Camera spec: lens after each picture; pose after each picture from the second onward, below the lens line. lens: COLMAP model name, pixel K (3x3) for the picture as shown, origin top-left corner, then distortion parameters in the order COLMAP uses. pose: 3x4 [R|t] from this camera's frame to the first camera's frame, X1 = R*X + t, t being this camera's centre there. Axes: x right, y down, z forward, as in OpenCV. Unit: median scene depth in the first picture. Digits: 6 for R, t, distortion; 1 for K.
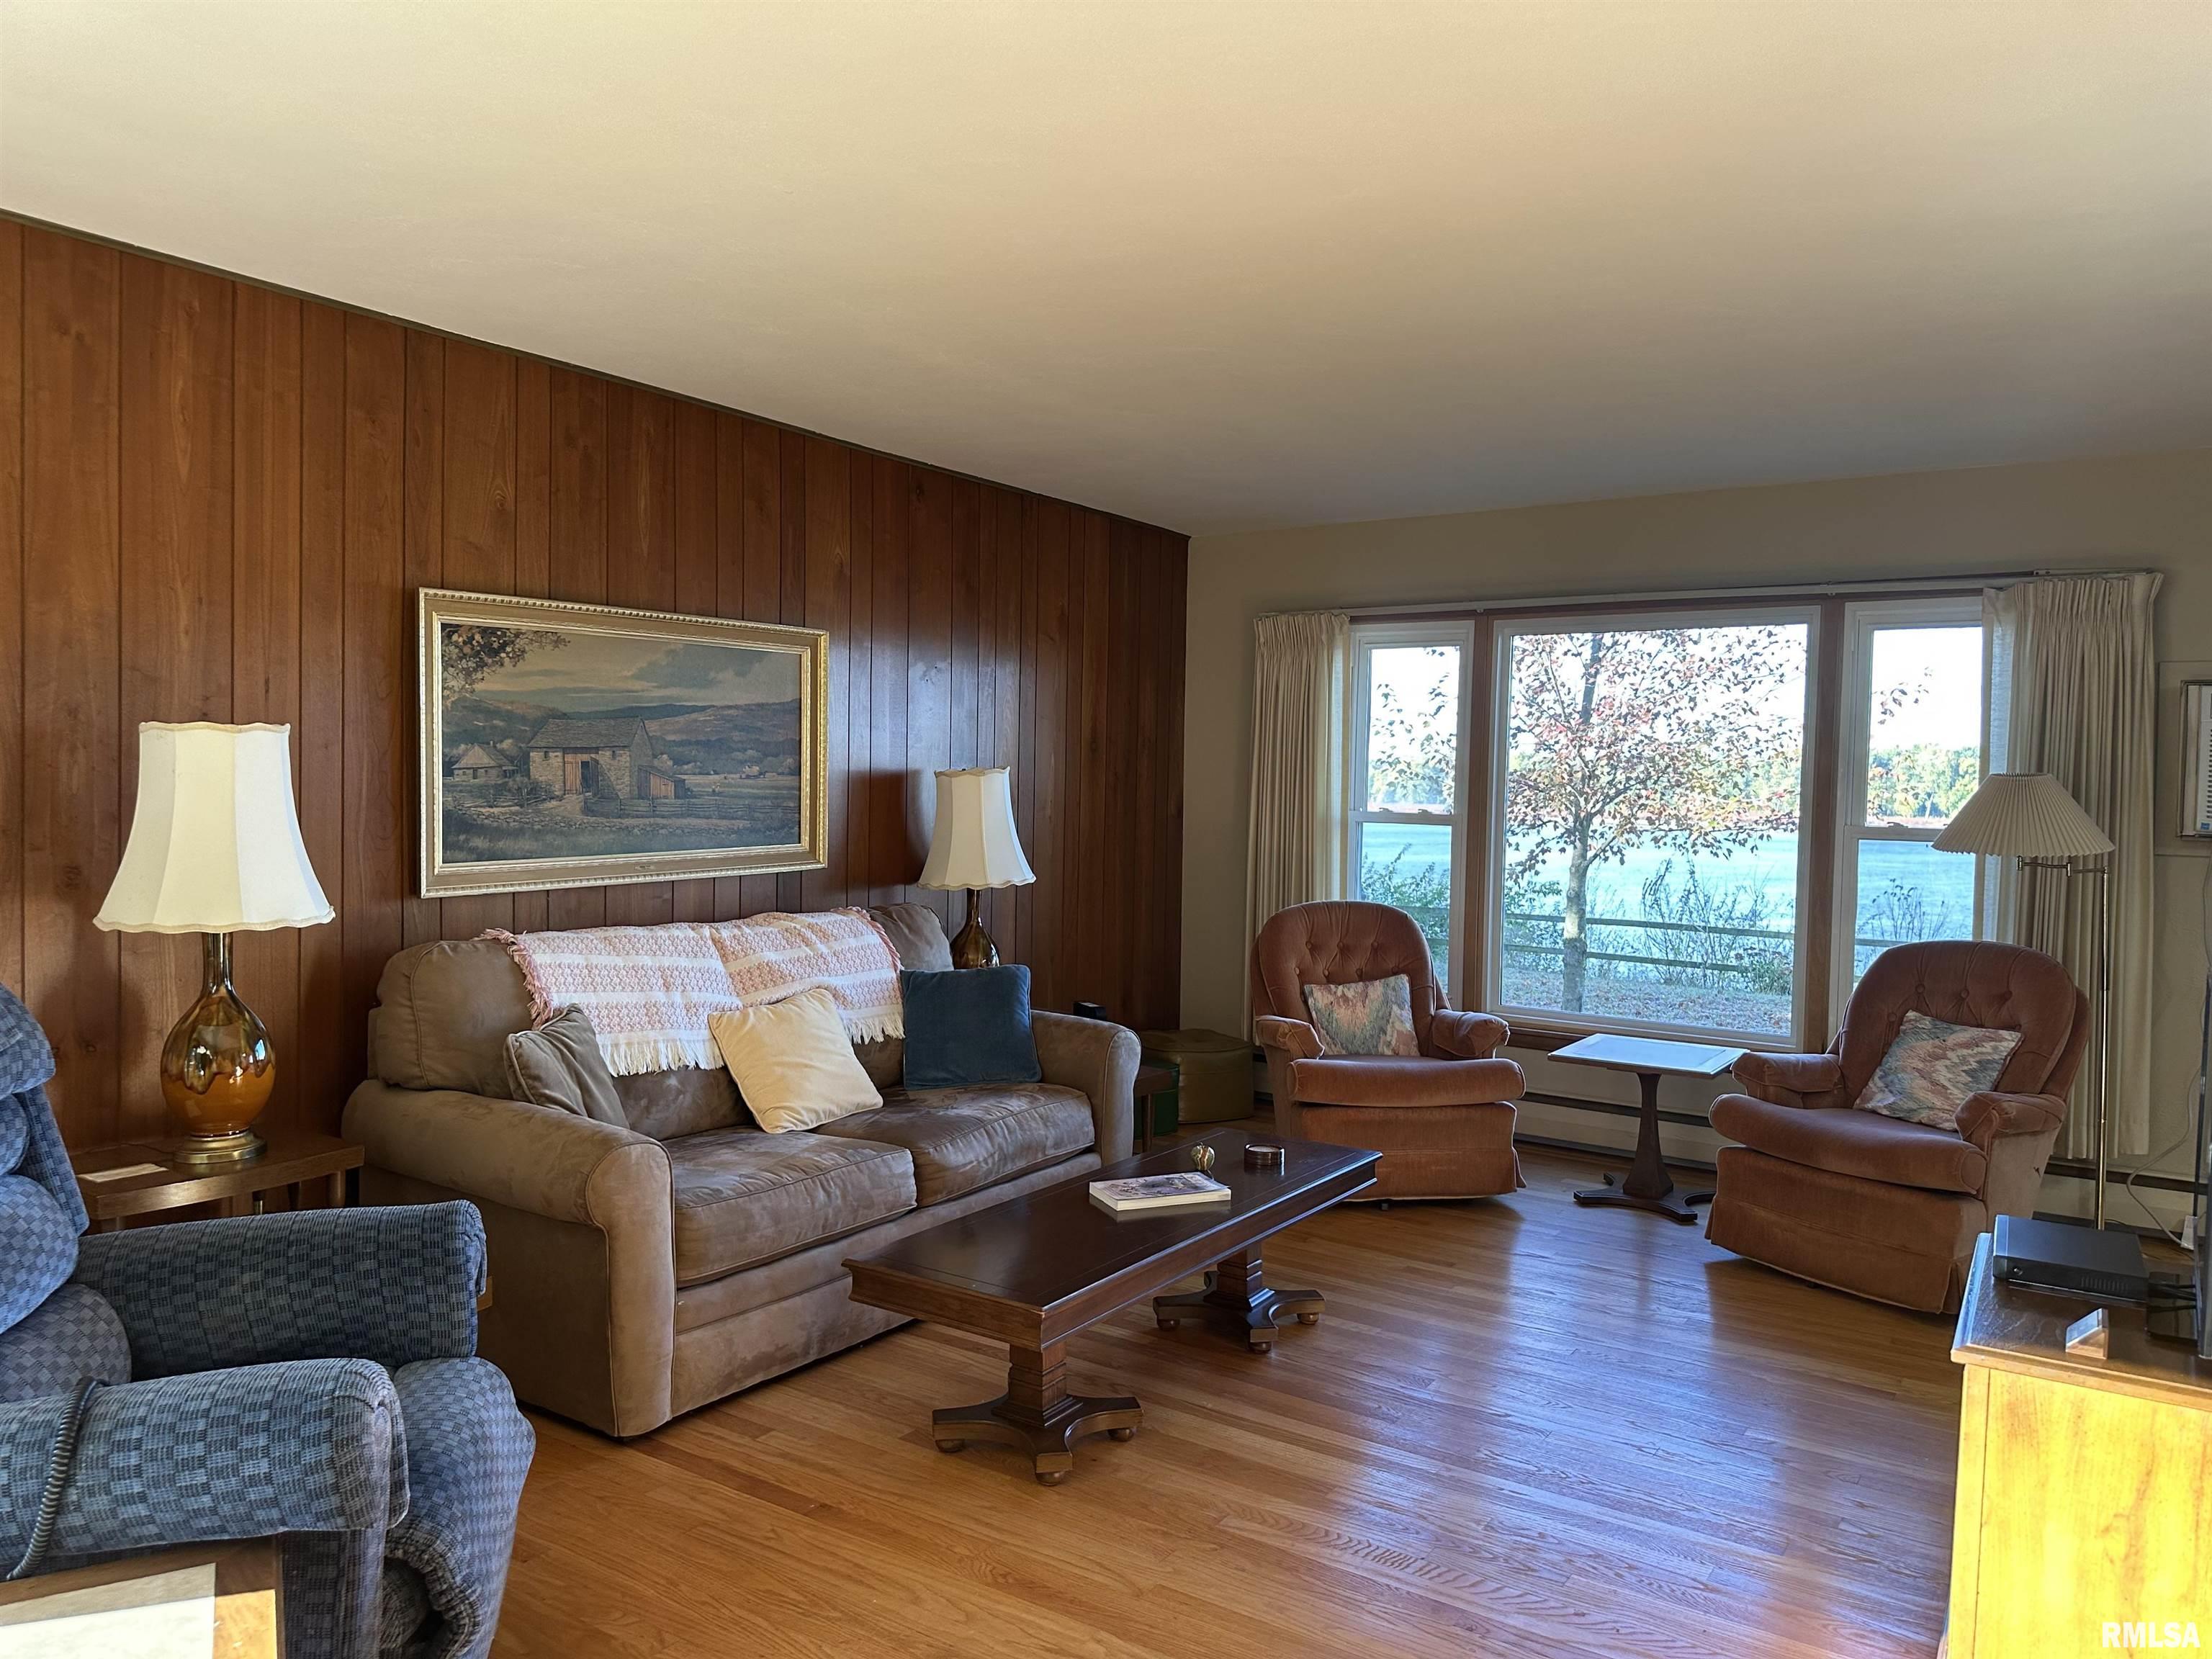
lens RADIAL K [[1526.0, 0, 1114.1], [0, 1526.0, 838.0], [0, 0, 1]] dist [0.055869, -0.055581]
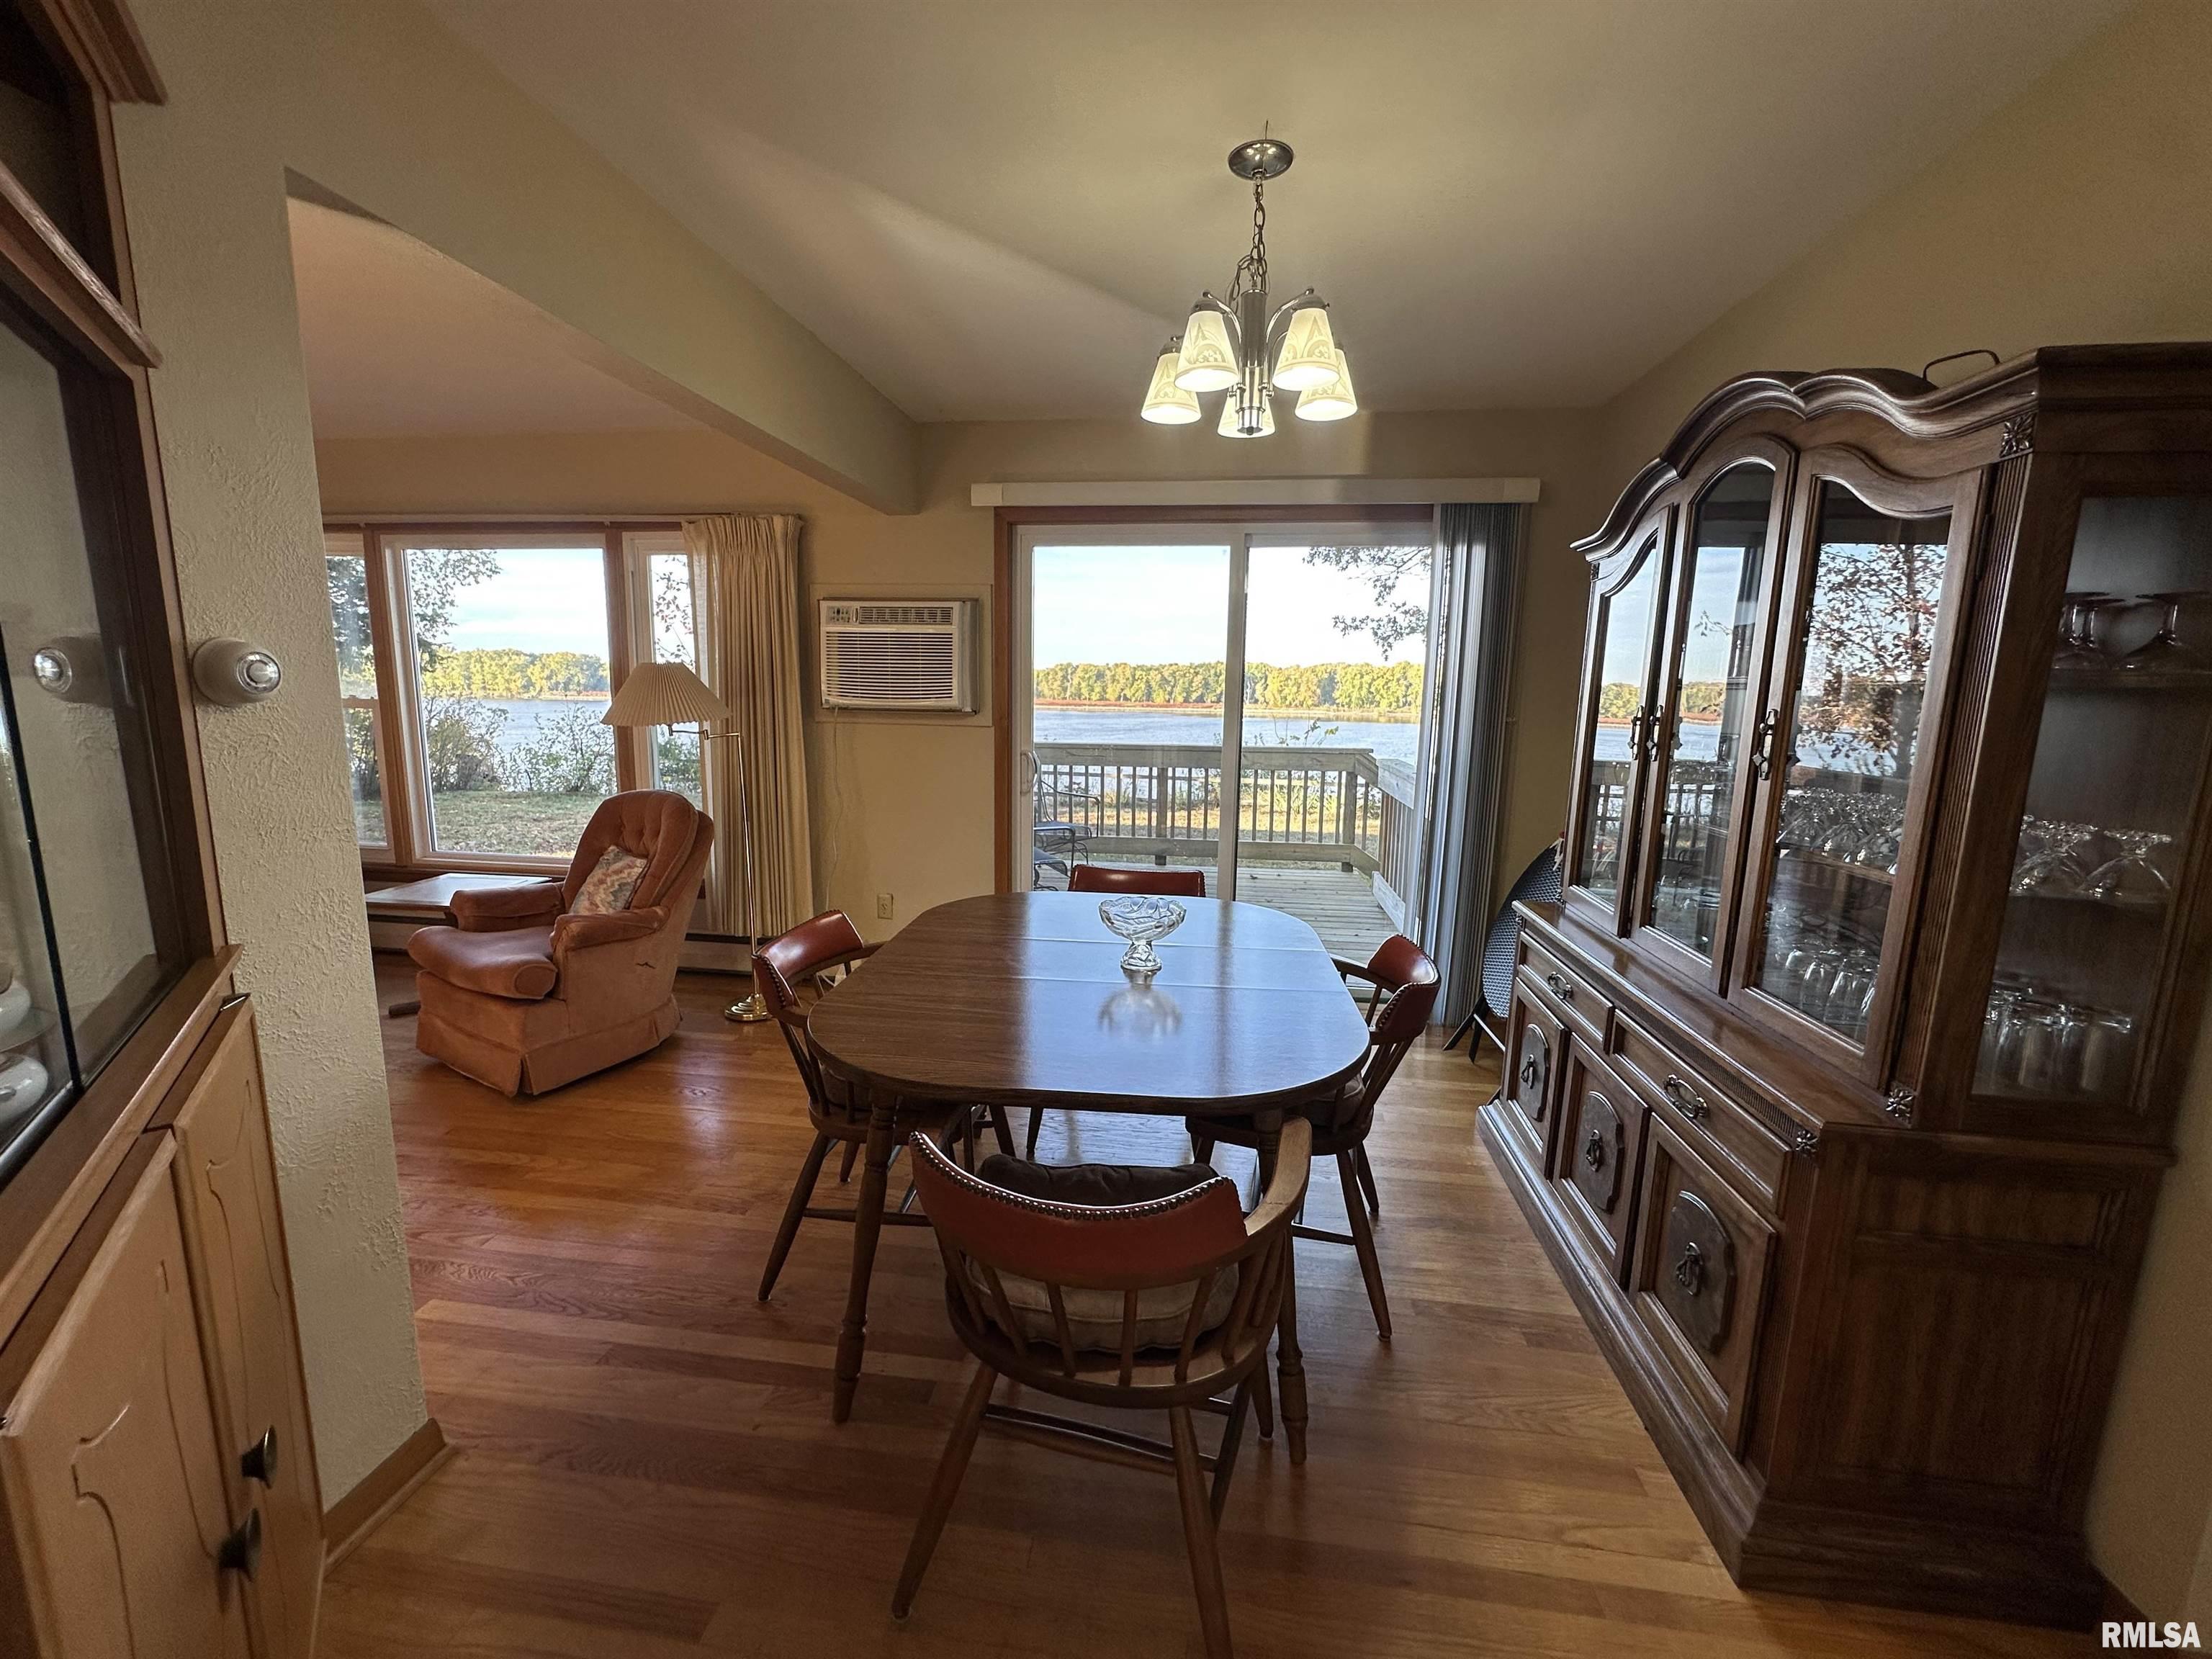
lens RADIAL K [[887.4, 0, 1113.1], [0, 887.4, 827.6], [0, 0, 1]] dist [-0.007230, 0.001191]
pose [[0.889436, -0.075711, 0.450745, 0.577134], [0.018883, 0.991430, 0.129267, 0.007959], [-0.456669, -0.106464, 0.883243, 0.145007]]
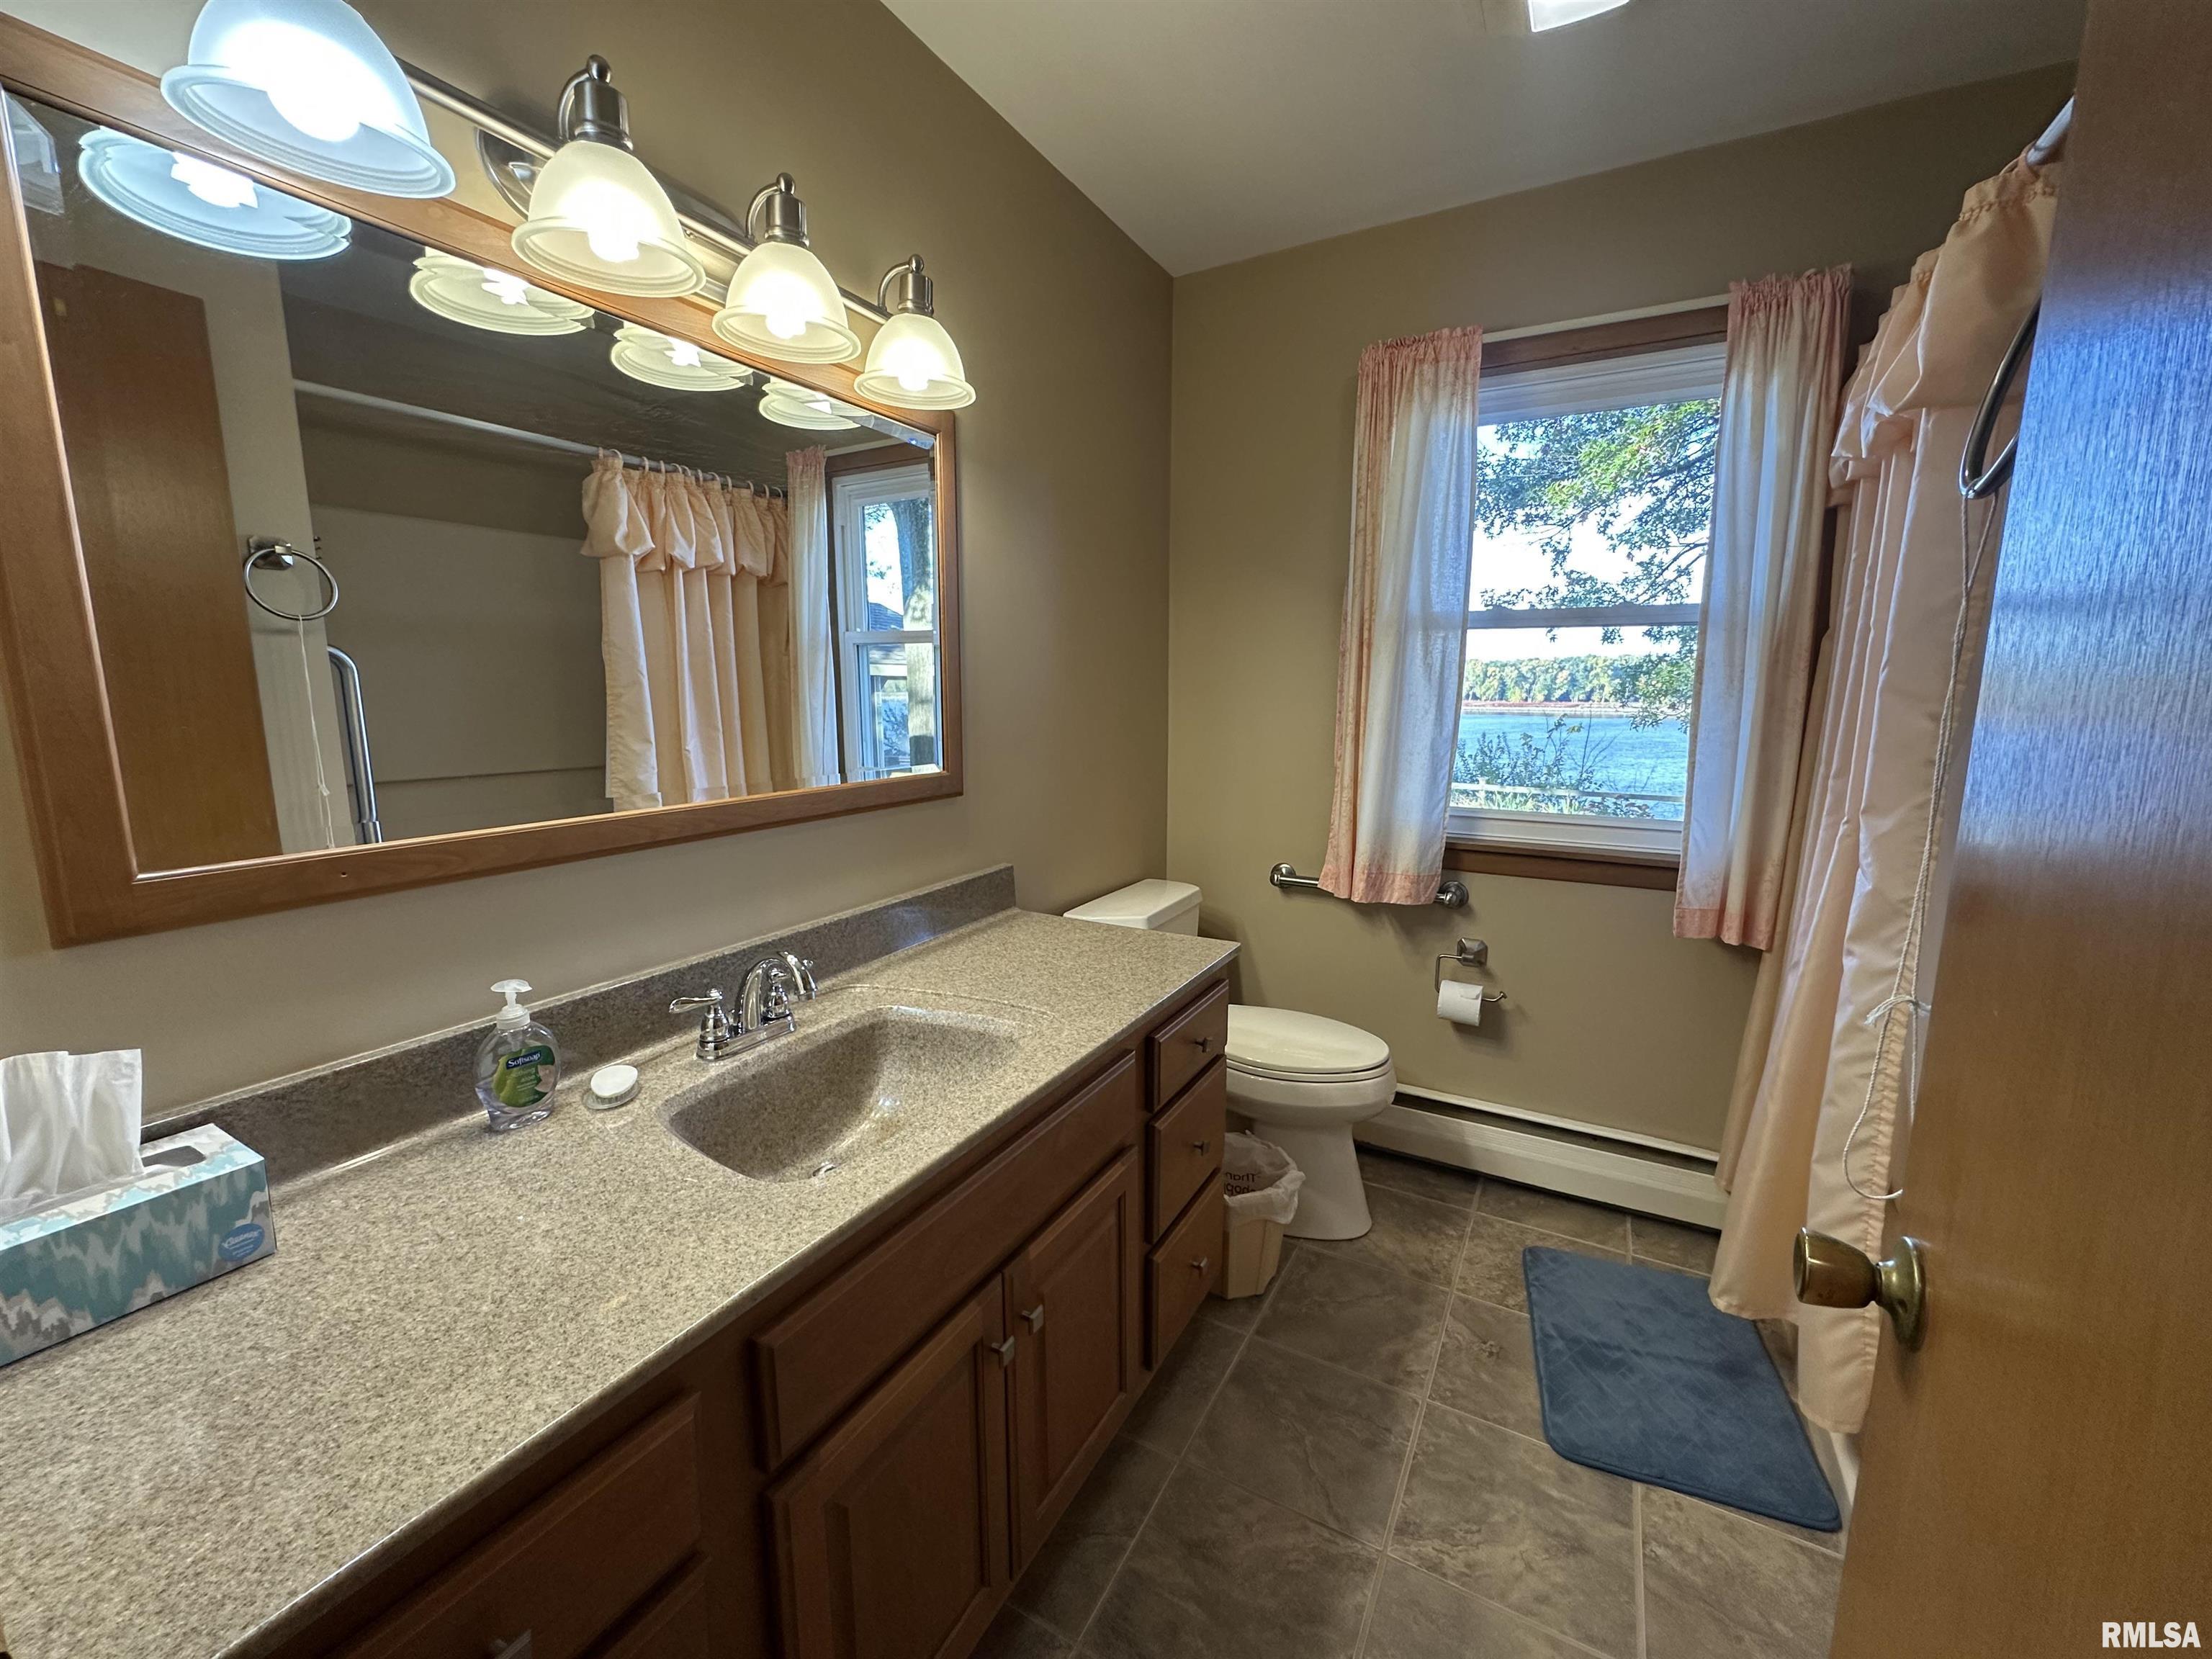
lens RADIAL K [[887.4, 0, 1108.1], [0, 887.4, 826.6], [0, 0, 1]] dist [-0.007230, 0.001191]
pose [[0.995145, -0.031626, 0.093203, 1.227962], [0.020246, 0.992494, 0.120604, 0.035475], [-0.096318, -0.118131, 0.988316, 0.080266]]
